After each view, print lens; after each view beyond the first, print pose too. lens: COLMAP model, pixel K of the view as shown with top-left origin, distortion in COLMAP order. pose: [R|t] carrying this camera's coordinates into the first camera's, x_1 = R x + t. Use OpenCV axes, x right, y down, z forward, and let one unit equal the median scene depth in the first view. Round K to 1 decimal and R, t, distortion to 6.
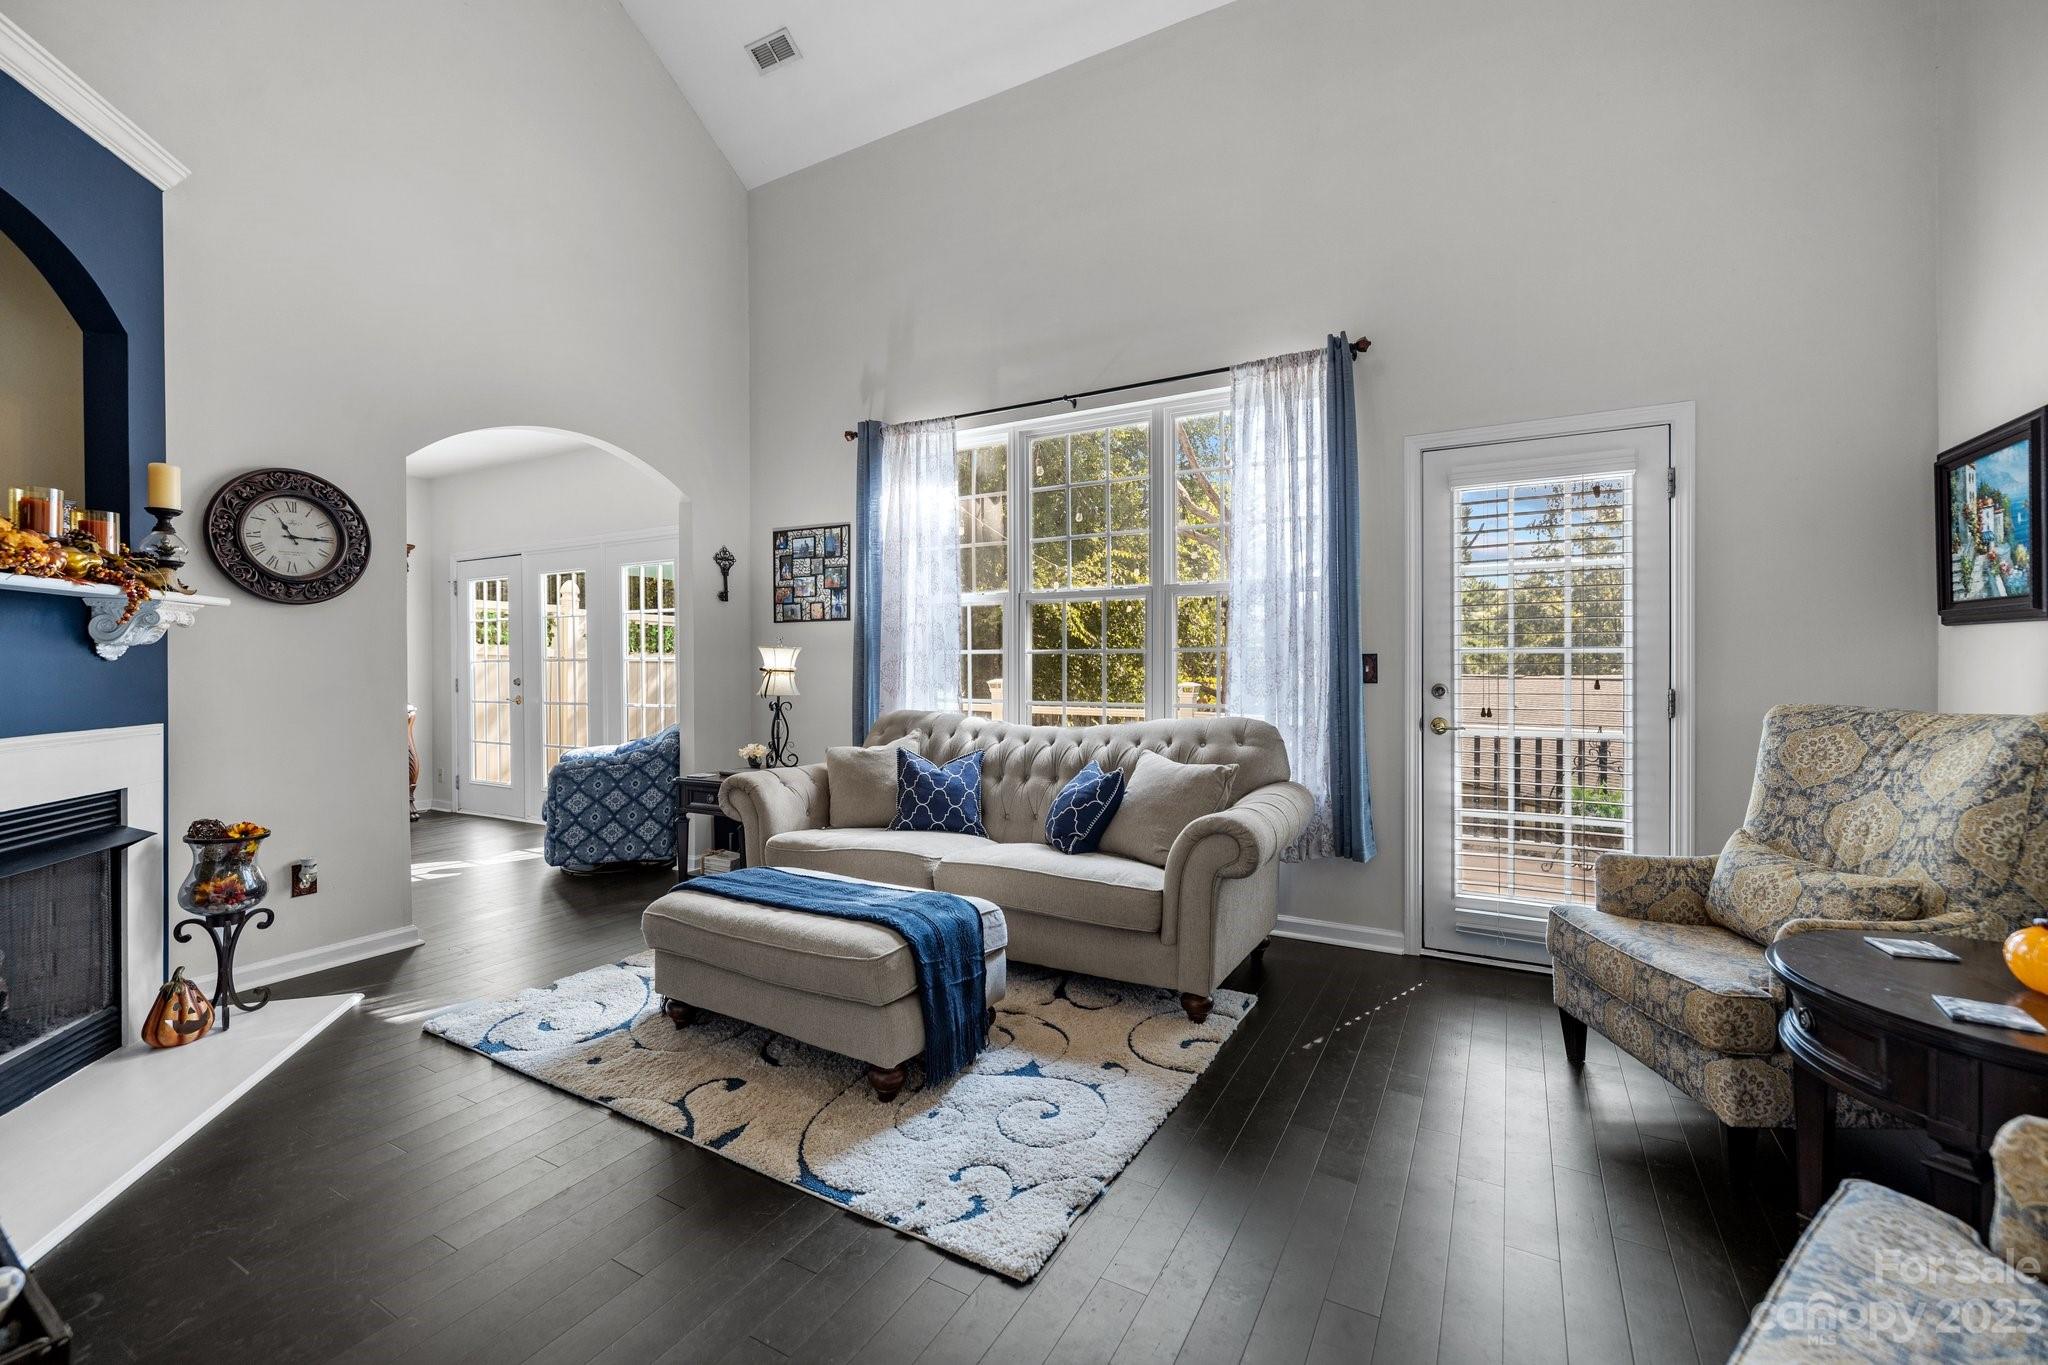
lens RADIAL K [[865.2, 0, 1020.9], [0, 865.2, 665.9], [0, 0, 1]] dist [0.002524, -0.002607]
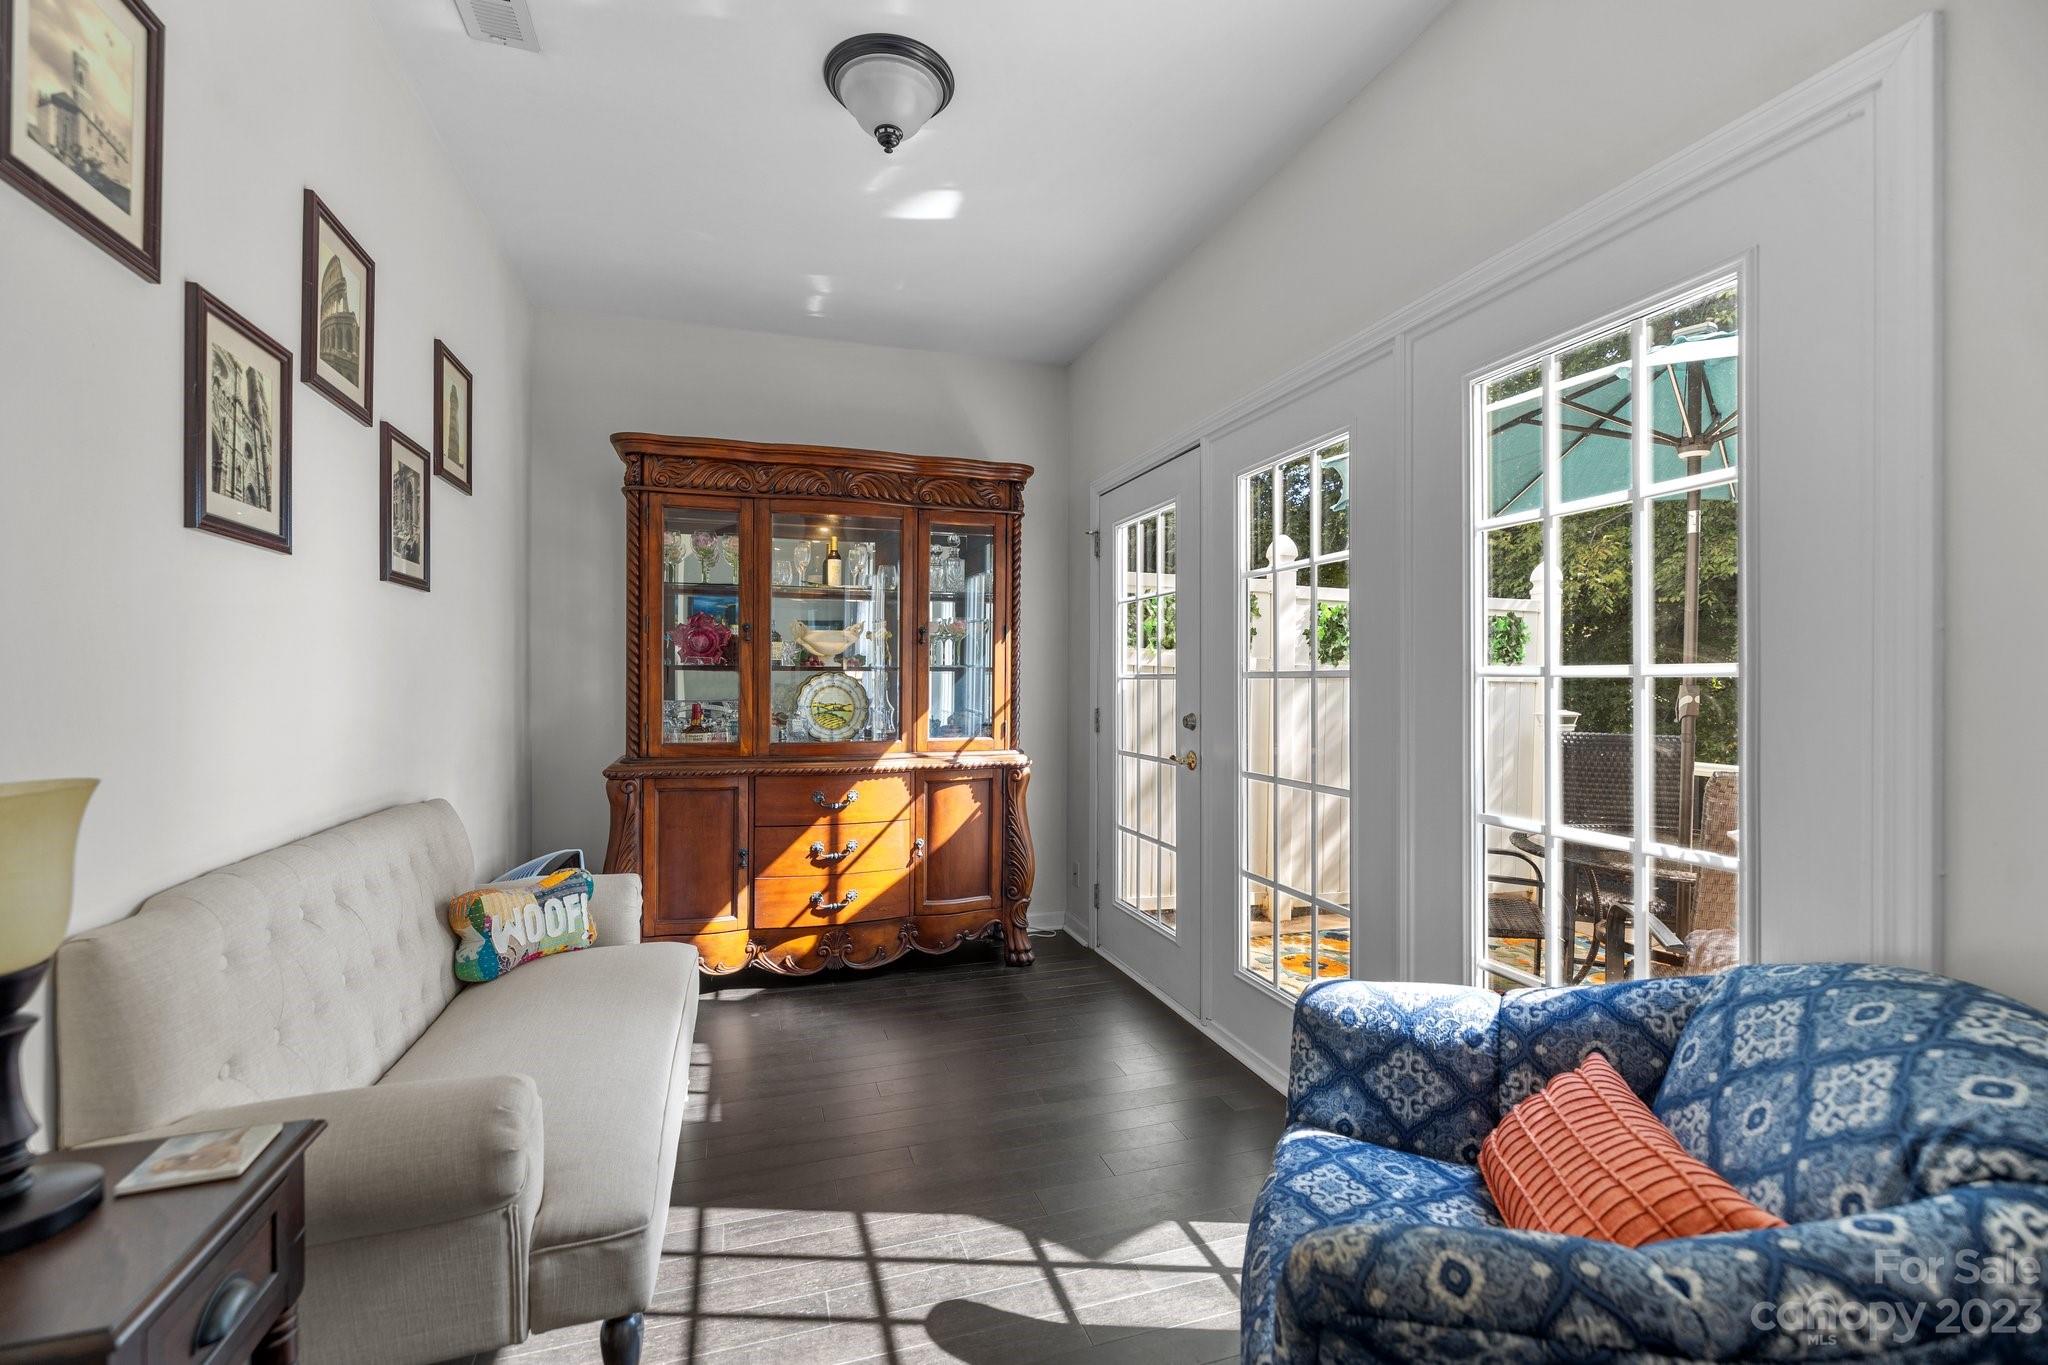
lens RADIAL K [[865.2, 0, 1024.5], [0, 865.2, 682.0], [0, 0, 1]] dist [0.002524, -0.002607]
pose [[0.737518, 0.011356, -0.675231, -0.588279], [-0.014645, 0.999892, 0.000821, -0.003322], [0.675168, 0.009283, 0.737605, 1.051215]]
